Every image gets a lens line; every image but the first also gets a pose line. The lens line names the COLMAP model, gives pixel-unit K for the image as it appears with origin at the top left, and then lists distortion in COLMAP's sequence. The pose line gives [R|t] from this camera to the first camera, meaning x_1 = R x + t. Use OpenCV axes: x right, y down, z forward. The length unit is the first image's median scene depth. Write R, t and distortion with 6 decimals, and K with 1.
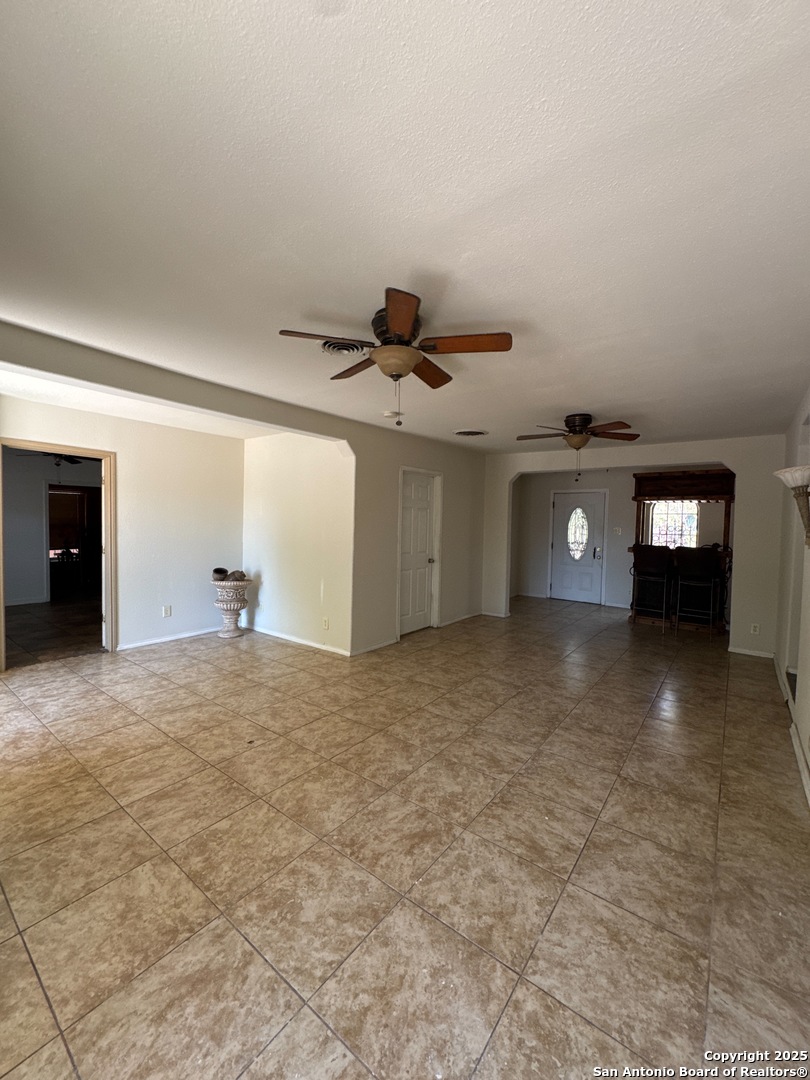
lens RADIAL K [[431.6, 0, 405.5], [0, 431.6, 541.2], [0, 0, 1]] dist [-0.002660, 0.000295]
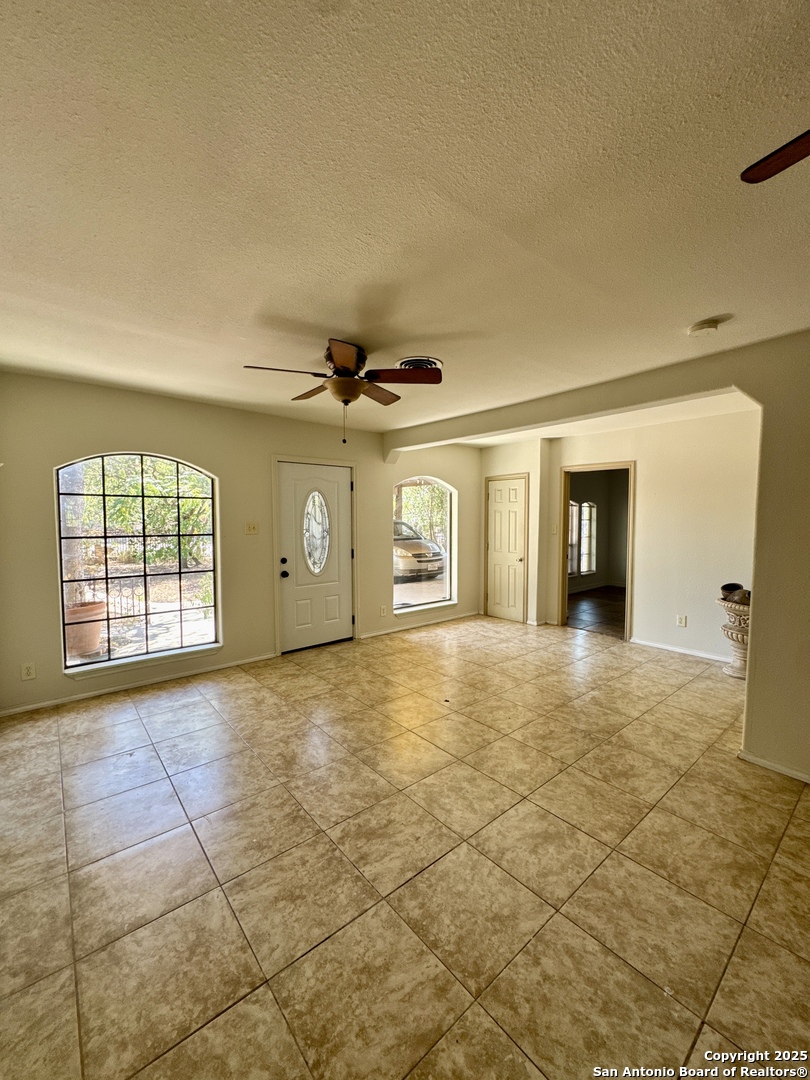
lens RADIAL K [[431.6, 0, 406.6], [0, 431.6, 539.5], [0, 0, 1]] dist [-0.002660, 0.000295]
pose [[-0.215004, 0.035480, -0.975968, 0.728999], [-0.041913, 0.998084, 0.045517, -0.044878], [0.975713, 0.050693, -0.213105, 0.943596]]
